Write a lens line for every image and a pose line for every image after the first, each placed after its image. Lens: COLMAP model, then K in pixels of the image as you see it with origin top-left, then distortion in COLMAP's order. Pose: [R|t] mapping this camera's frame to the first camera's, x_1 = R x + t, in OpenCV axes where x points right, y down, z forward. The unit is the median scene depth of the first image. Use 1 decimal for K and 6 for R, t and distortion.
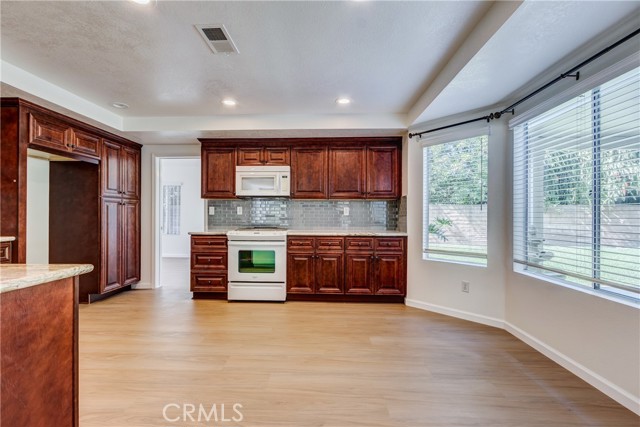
lens RADIAL K [[291.2, 0, 313.0], [0, 291.2, 215.1], [0, 0, 1]] dist [0.008310, -0.000745]
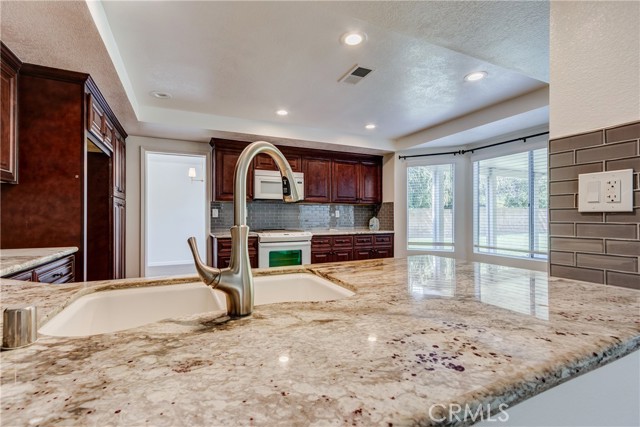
lens RADIAL K [[291.2, 0, 313.0], [0, 291.2, 215.1], [0, 0, 1]] dist [0.008310, -0.000745]
pose [[0.889260, -0.001608, 0.457400, -0.593673], [0.004153, 0.999981, -0.004557, -0.003809], [-0.457384, 0.005952, 0.889250, -0.000290]]
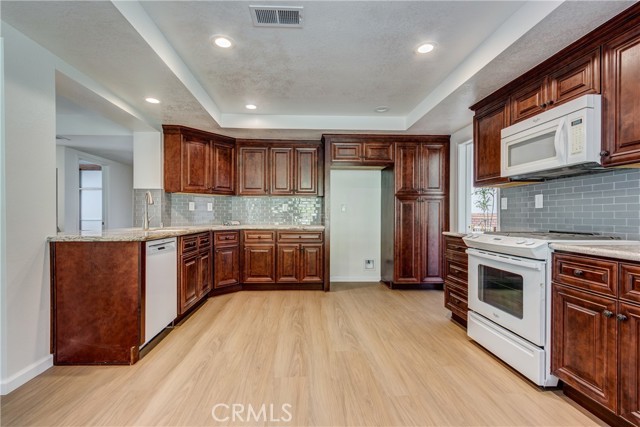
lens RADIAL K [[291.2, 0, 313.0], [0, 291.2, 215.1], [0, 0, 1]] dist [0.008310, -0.000745]
pose [[0.099602, -0.005463, -0.995012, 0.339620], [0.002664, 0.999983, -0.005223, 0.016680], [0.995024, -0.002131, 0.099614, 0.579933]]
